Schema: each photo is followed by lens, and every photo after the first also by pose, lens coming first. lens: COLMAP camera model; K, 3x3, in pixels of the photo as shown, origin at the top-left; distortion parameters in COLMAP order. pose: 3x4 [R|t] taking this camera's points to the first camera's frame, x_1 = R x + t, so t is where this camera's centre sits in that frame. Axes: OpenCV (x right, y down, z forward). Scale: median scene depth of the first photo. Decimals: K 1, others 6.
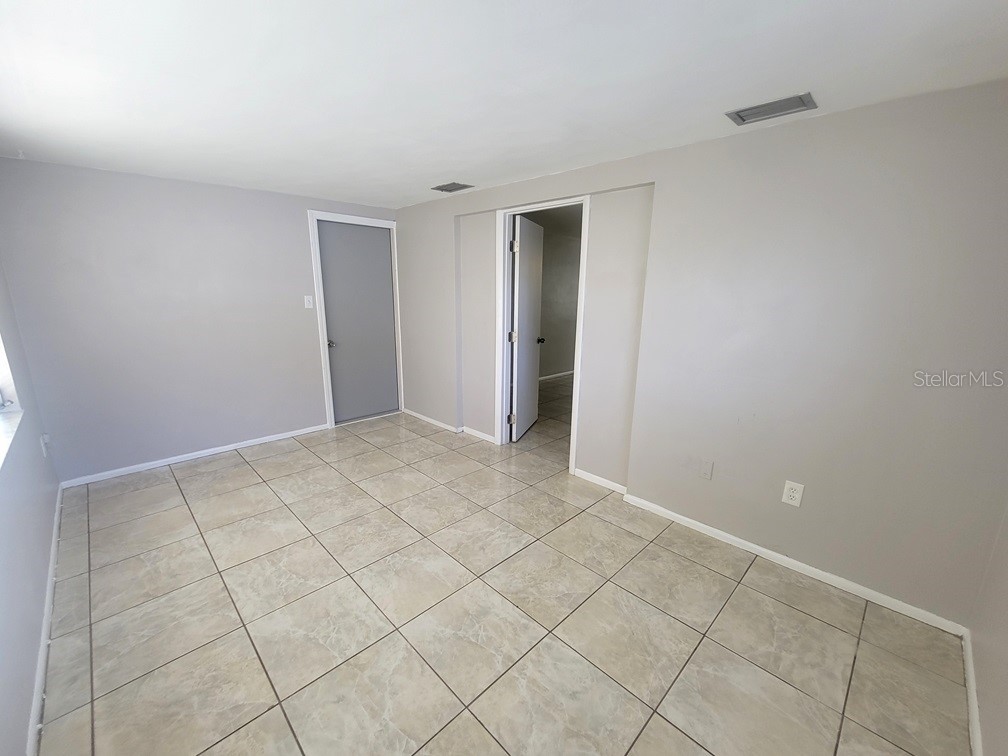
lens RADIAL K [[411.2, 0, 502.8], [0, 411.2, 379.6], [0, 0, 1]] dist [0.001574, 0.000041]
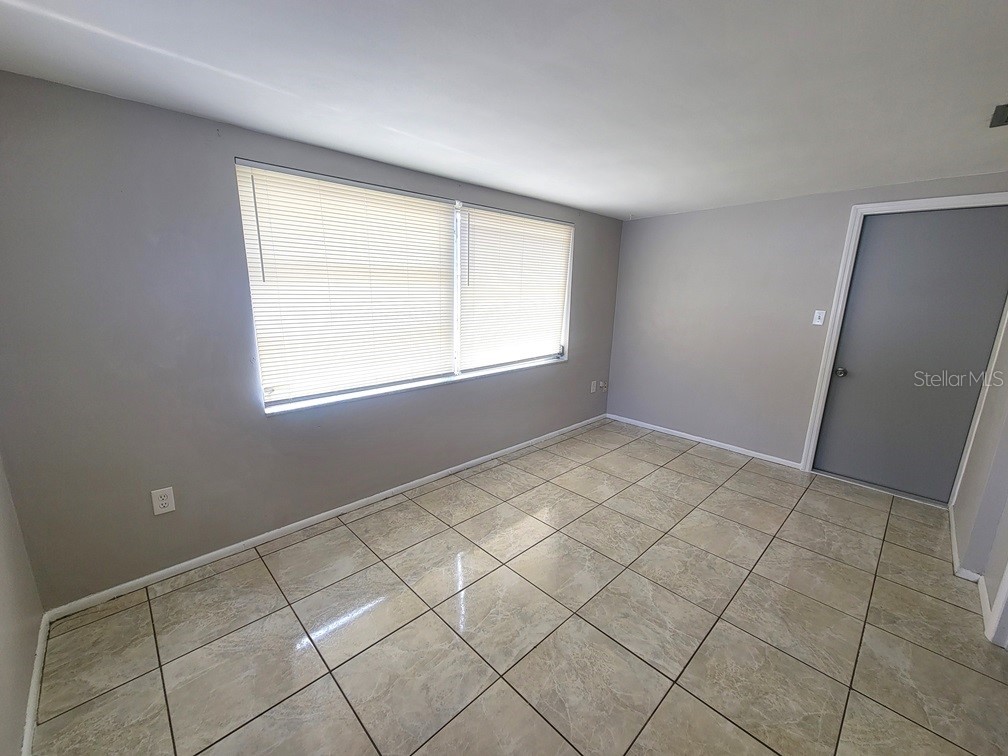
lens RADIAL K [[411.2, 0, 501.0], [0, 411.2, 380.9], [0, 0, 1]] dist [0.001574, 0.000041]
pose [[-0.010192, 0.208042, -0.978067, 0.512866], [-0.240761, 0.948832, 0.204333, -0.107786], [0.970531, 0.237563, 0.040418, 0.484787]]
